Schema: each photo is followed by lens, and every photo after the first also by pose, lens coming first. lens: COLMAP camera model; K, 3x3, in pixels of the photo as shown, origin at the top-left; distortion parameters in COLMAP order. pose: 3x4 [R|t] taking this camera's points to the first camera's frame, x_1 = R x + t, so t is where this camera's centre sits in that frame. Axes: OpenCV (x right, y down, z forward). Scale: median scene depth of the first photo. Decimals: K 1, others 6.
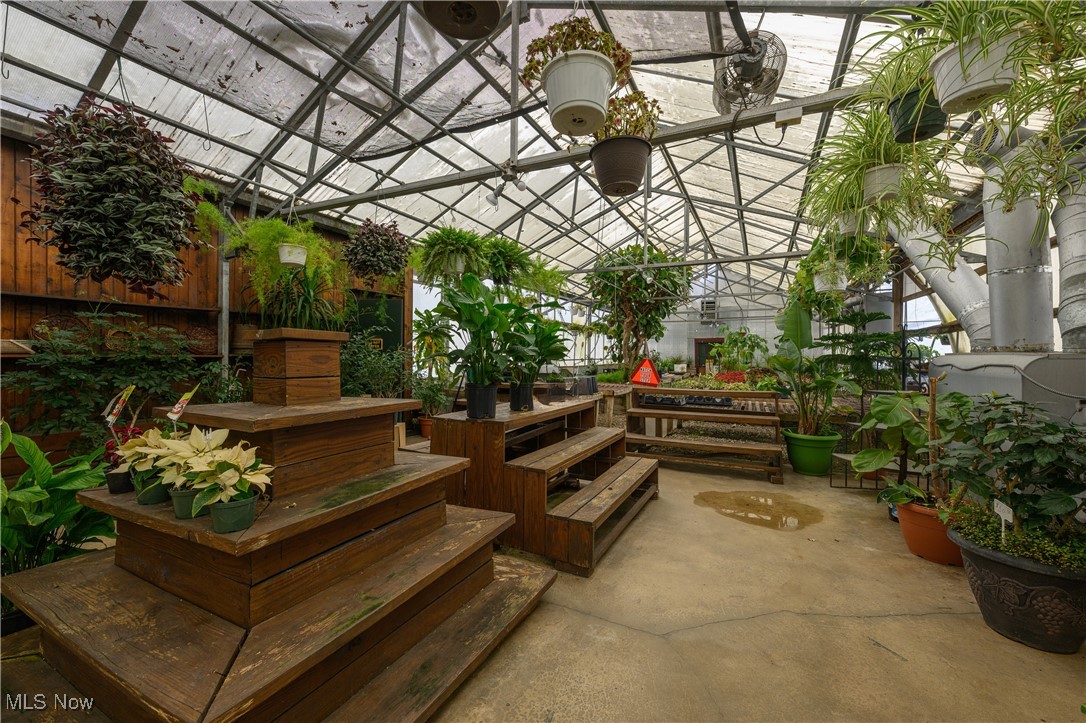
lens RADIAL K [[429.3, 0, 543.2], [0, 429.3, 357.9], [0, 0, 1]] dist [-0.000004, 0.000044]
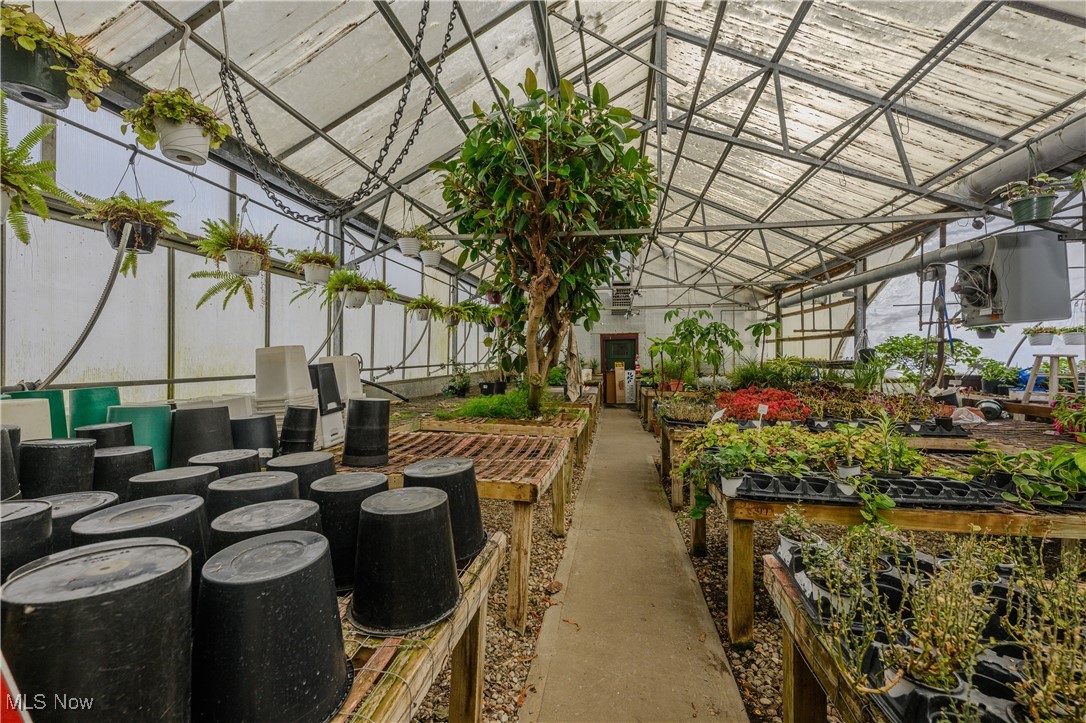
lens RADIAL K [[429.3, 0, 541.0], [0, 429.3, 359.6], [0, 0, 1]] dist [-0.000004, 0.000044]
pose [[0.957007, -0.008507, 0.289942, 0.053600], [0.008470, 0.999963, 0.001383, -0.003435], [-0.289943, 0.001132, 0.957043, 0.438429]]
